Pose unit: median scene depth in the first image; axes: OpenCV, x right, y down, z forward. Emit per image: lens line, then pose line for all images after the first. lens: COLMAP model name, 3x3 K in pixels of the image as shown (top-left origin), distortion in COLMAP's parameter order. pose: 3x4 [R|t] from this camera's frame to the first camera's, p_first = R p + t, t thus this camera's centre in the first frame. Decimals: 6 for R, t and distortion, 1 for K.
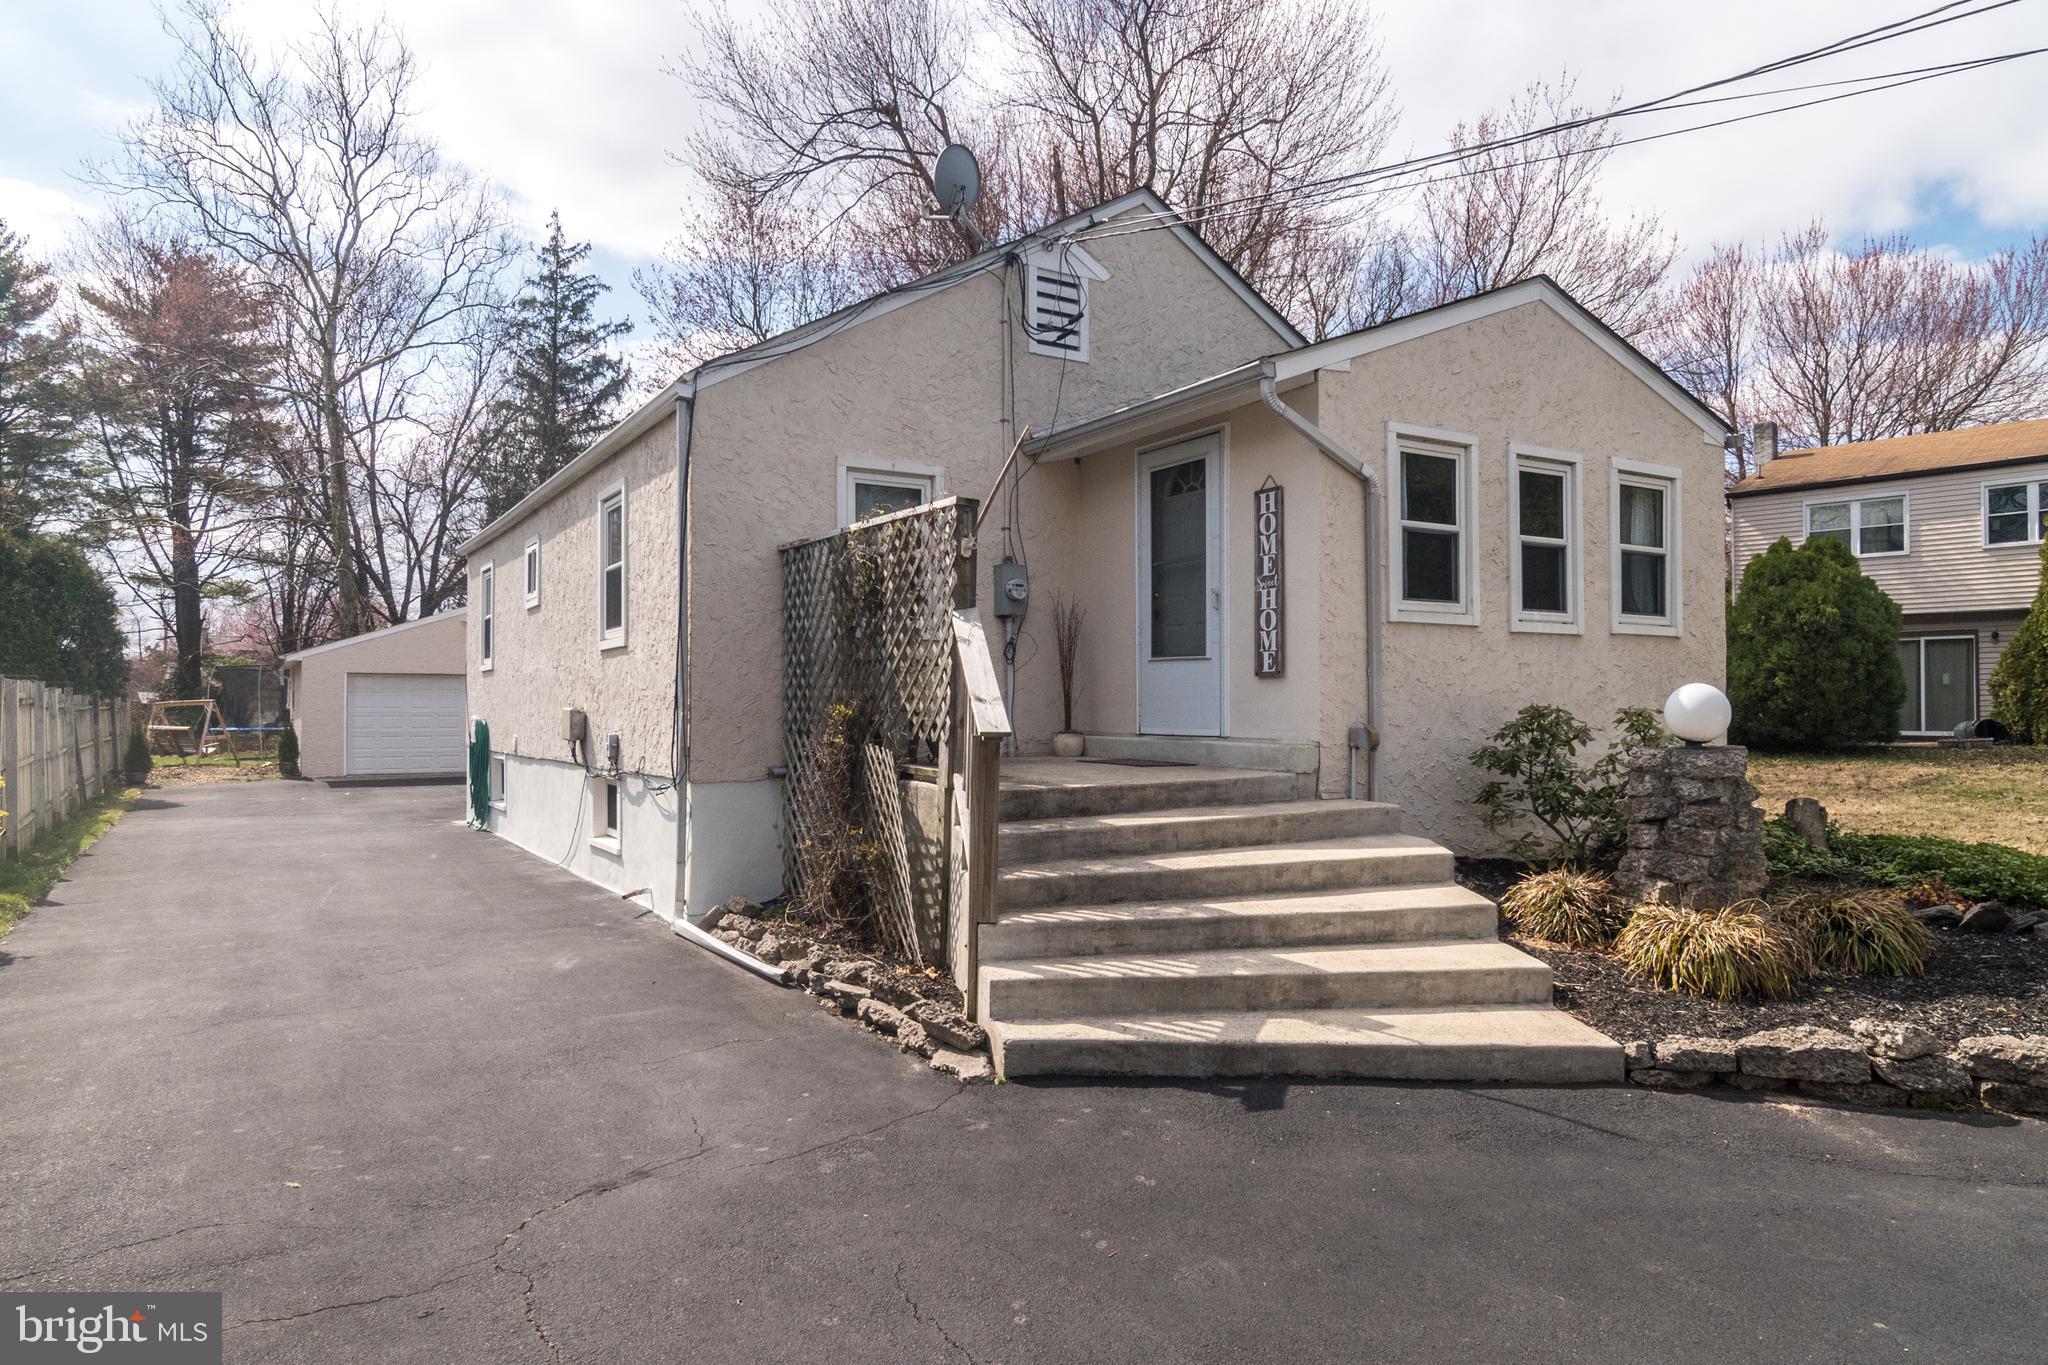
lens RADIAL K [[1258.2, 0, 1024.2], [0, 1258.2, 650.8], [0, 0, 1]] dist [-0.000680, 0.000700]
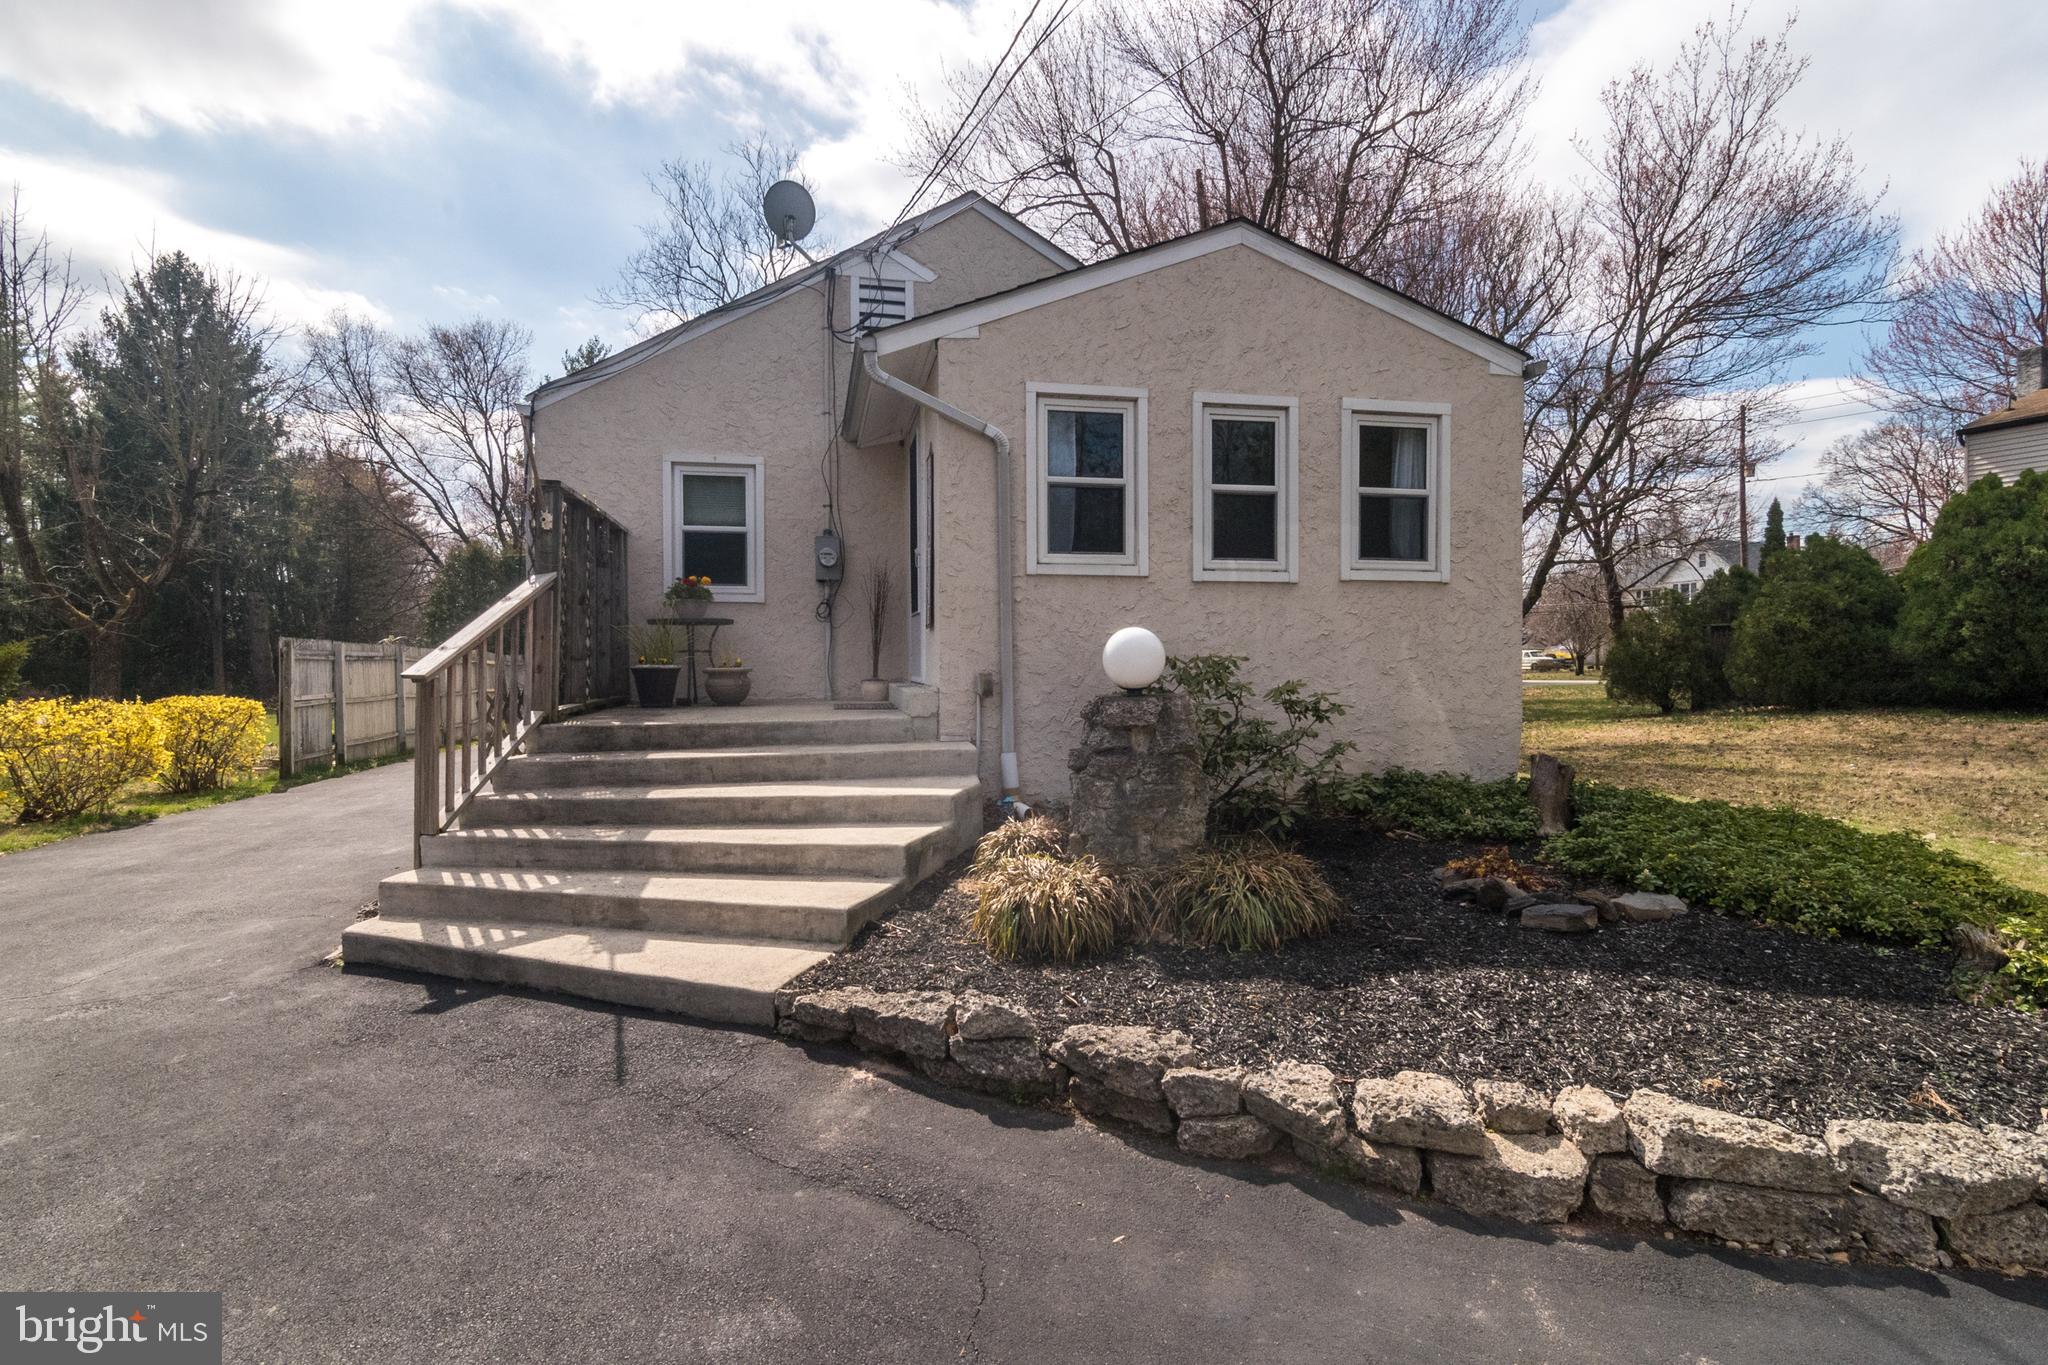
lens RADIAL K [[1024.8, 0, 1030.0], [0, 1024.8, 644.9], [0, 0, 1]] dist [0.000213, -0.000293]
pose [[0.940730, -0.007710, -0.339068, 0.537338], [0.016288, 0.999615, 0.022460, 0.015401], [0.338764, -0.026651, 0.940494, 0.181925]]
